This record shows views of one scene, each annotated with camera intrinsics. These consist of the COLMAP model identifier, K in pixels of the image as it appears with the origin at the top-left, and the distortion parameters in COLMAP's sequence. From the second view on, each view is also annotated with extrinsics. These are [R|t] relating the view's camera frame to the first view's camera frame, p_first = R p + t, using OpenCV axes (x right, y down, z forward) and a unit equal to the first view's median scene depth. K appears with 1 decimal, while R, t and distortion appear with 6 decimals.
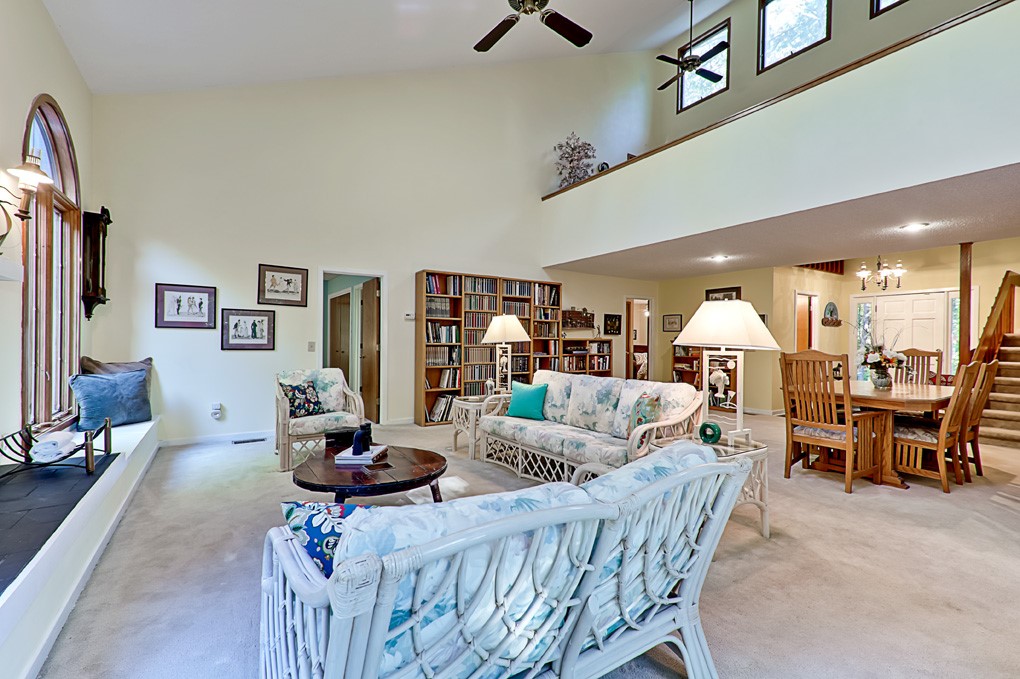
lens RADIAL K [[445.1, 0, 511.9], [0, 445.1, 341.4], [0, 0, 1]] dist [0.004439, 0.000319]
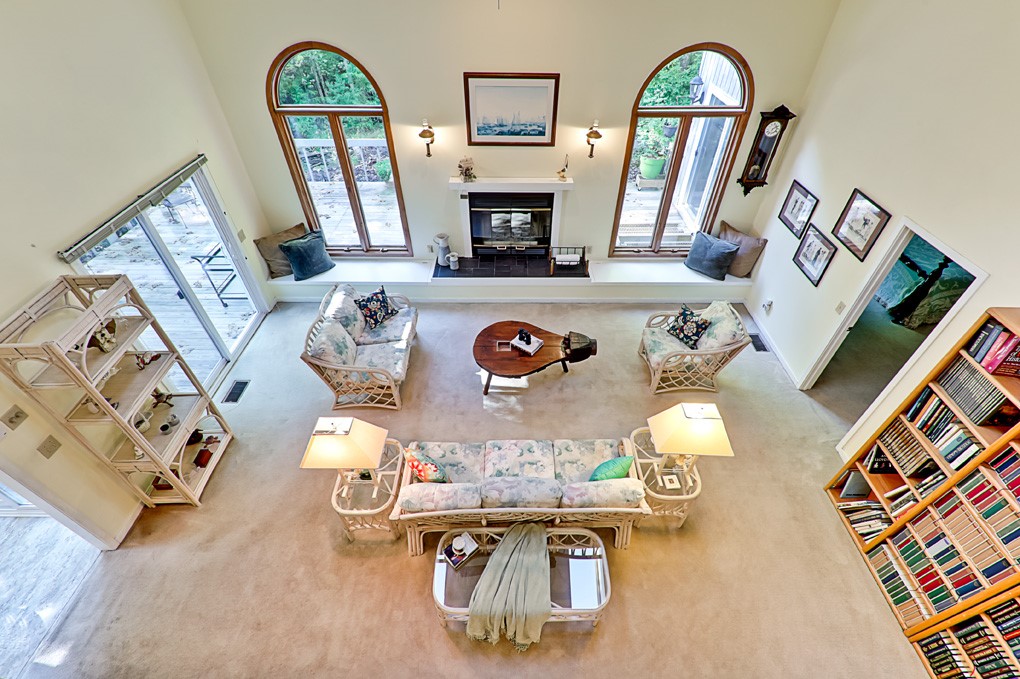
lens RADIAL K [[445.1, 0, 513.3], [0, 445.1, 344.1], [0, 0, 1]] dist [0.004439, 0.000319]
pose [[-0.548529, 0.557618, -0.623039, 0.435934], [-0.004890, 0.742993, 0.669281, -0.512347], [0.836117, 0.370167, -0.404827, 0.939179]]
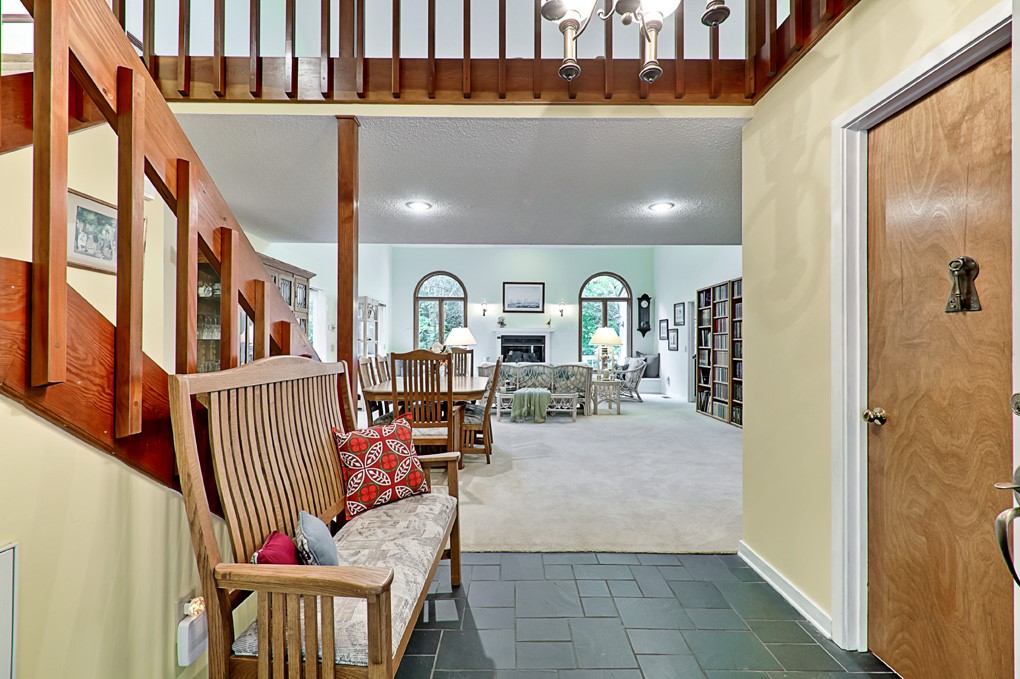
lens RADIAL K [[445.1, 0, 510.6], [0, 445.1, 341.5], [0, 0, 1]] dist [0.004439, 0.000319]
pose [[-0.553587, -0.017233, -0.832613, 1.383508], [-0.008718, 0.999851, -0.014898, 0.017520], [0.832745, -0.000988, -0.553655, 1.499182]]
